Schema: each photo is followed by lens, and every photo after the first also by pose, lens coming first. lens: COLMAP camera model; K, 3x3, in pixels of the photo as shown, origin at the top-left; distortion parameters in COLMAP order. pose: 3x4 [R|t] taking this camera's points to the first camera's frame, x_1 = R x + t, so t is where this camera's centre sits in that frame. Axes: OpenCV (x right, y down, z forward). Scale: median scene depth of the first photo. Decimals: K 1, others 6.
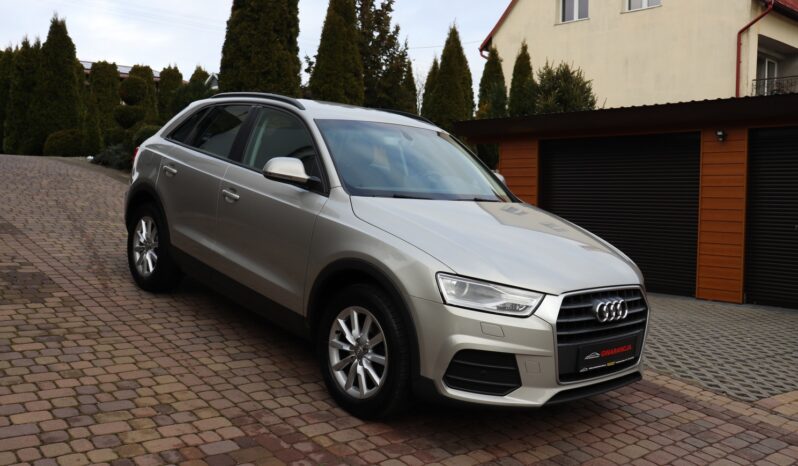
lens RADIAL K [[765.3, 0, 399.0], [0, 765.3, 233.0], [0, 0, 1]] dist [-0.136393, 0.155983]
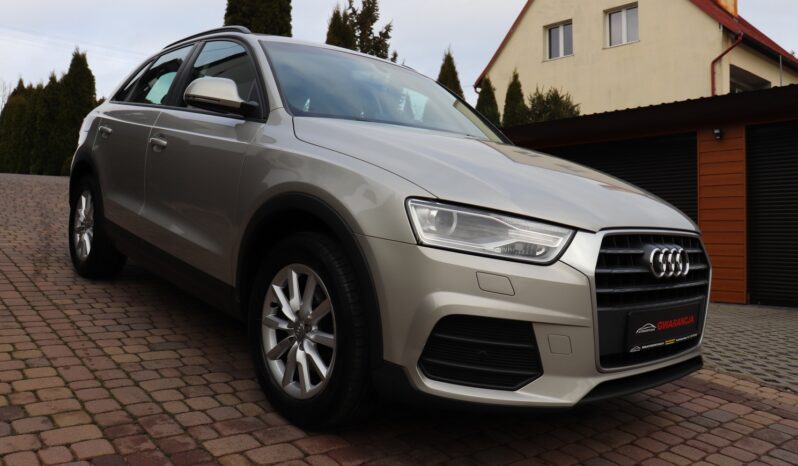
lens RADIAL K [[655.7, 0, 399.0], [0, 655.7, 233.0], [0, 0, 1]] dist [-0.181599, 0.154696]
pose [[0.999816, -0.013050, -0.014083, 0.043099], [0.012234, 0.998326, -0.056525, 0.096061], [0.014797, 0.056342, 0.998302, 0.386928]]
